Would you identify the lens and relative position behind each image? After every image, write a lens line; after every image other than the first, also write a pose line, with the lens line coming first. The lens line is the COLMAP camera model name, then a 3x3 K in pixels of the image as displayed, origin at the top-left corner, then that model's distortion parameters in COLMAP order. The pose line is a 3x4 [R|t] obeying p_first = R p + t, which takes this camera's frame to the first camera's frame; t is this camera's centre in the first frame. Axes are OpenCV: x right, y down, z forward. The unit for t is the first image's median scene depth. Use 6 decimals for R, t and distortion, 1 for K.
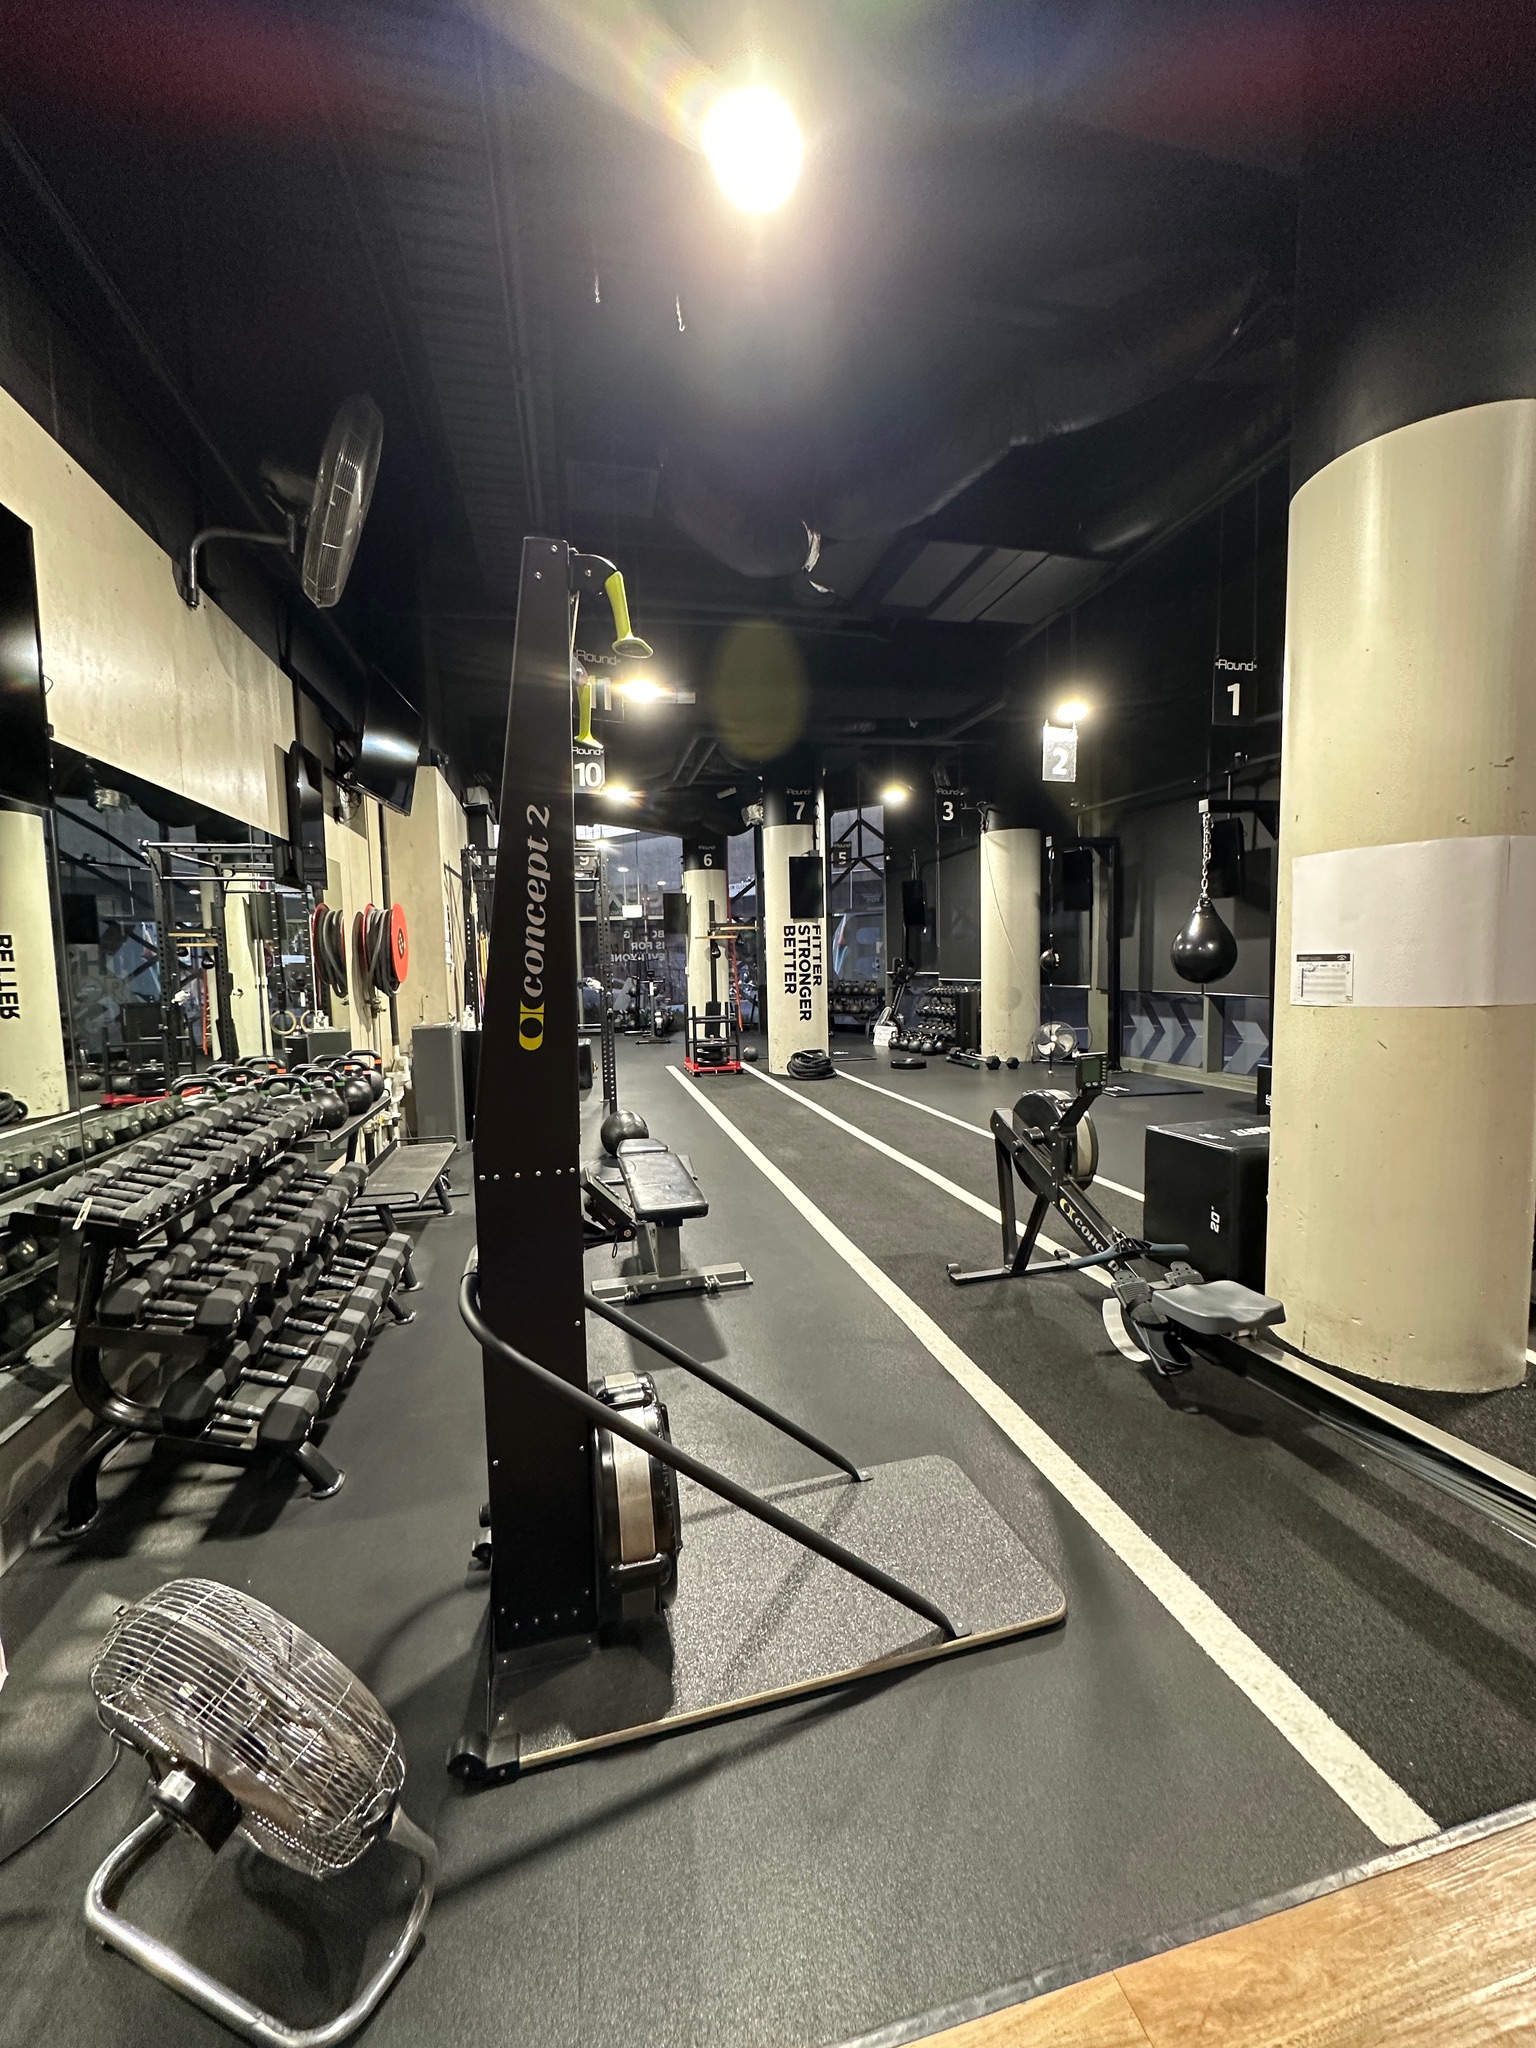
lens RADIAL K [[820.1, 0, 769.8], [0, 820.1, 1019.5], [0, 0, 1]] dist [0.001591, -0.000011]
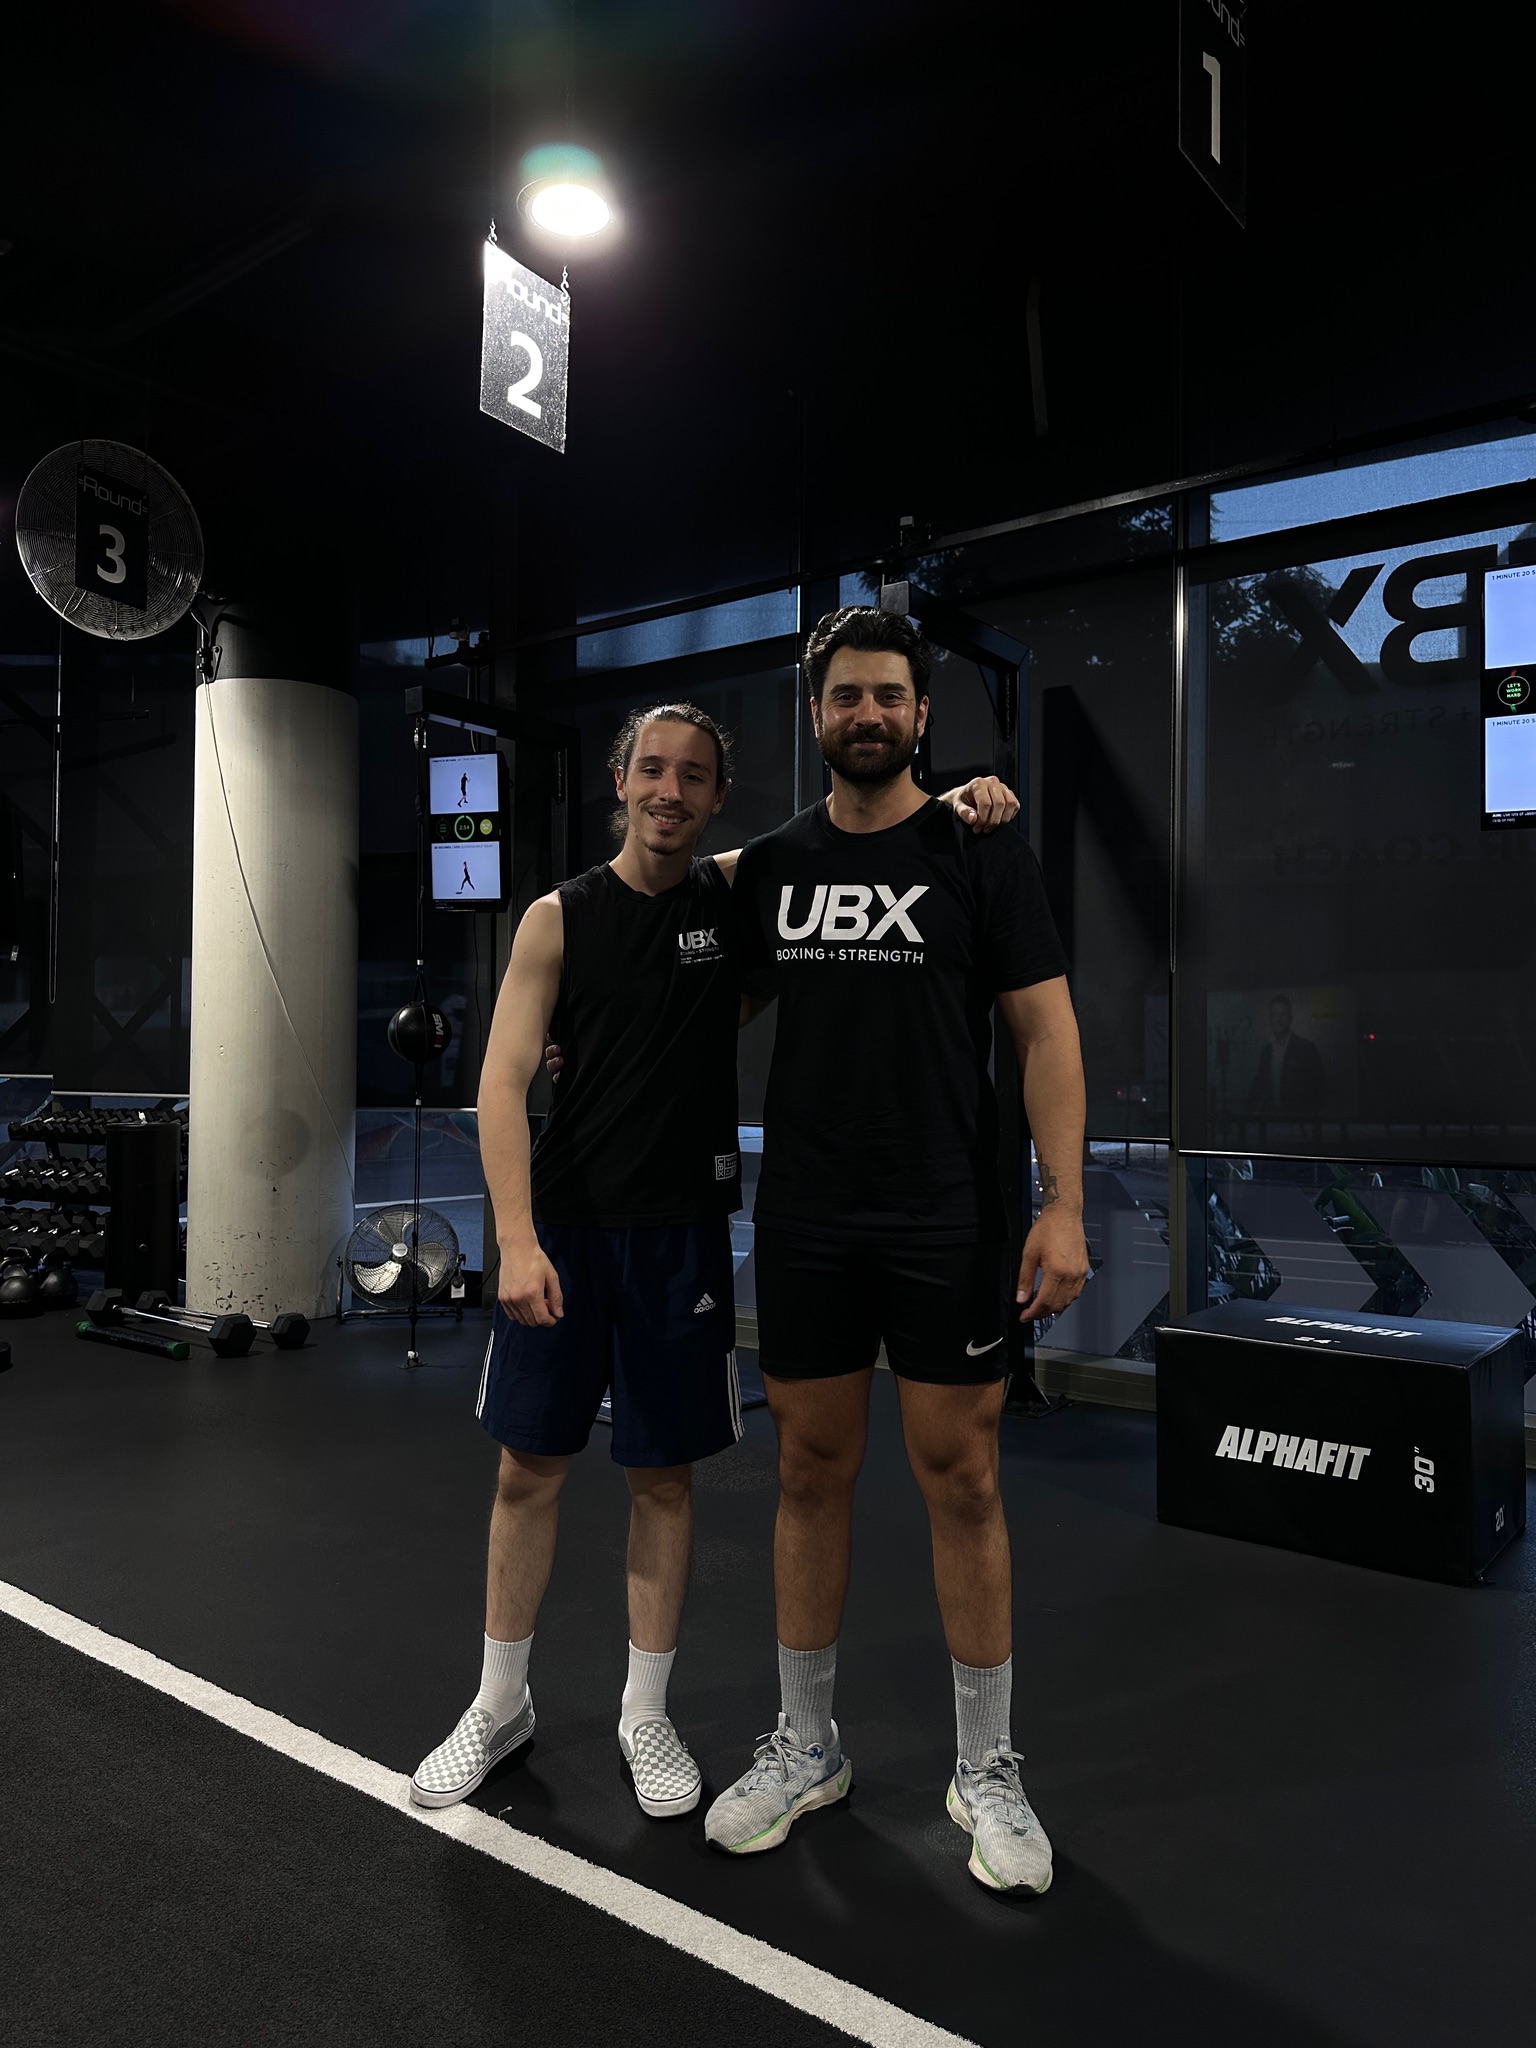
lens RADIAL K [[1447.5, 0, 776.0], [0, 1447.5, 1015.9], [0, 0, 1]] dist [0.001504, -0.000716]
pose [[0.779236, 0.041975, 0.625324, 0.070937], [0.027136, 0.994559, -0.100574, -0.012403], [-0.626143, 0.095340, 0.773857, 0.397234]]
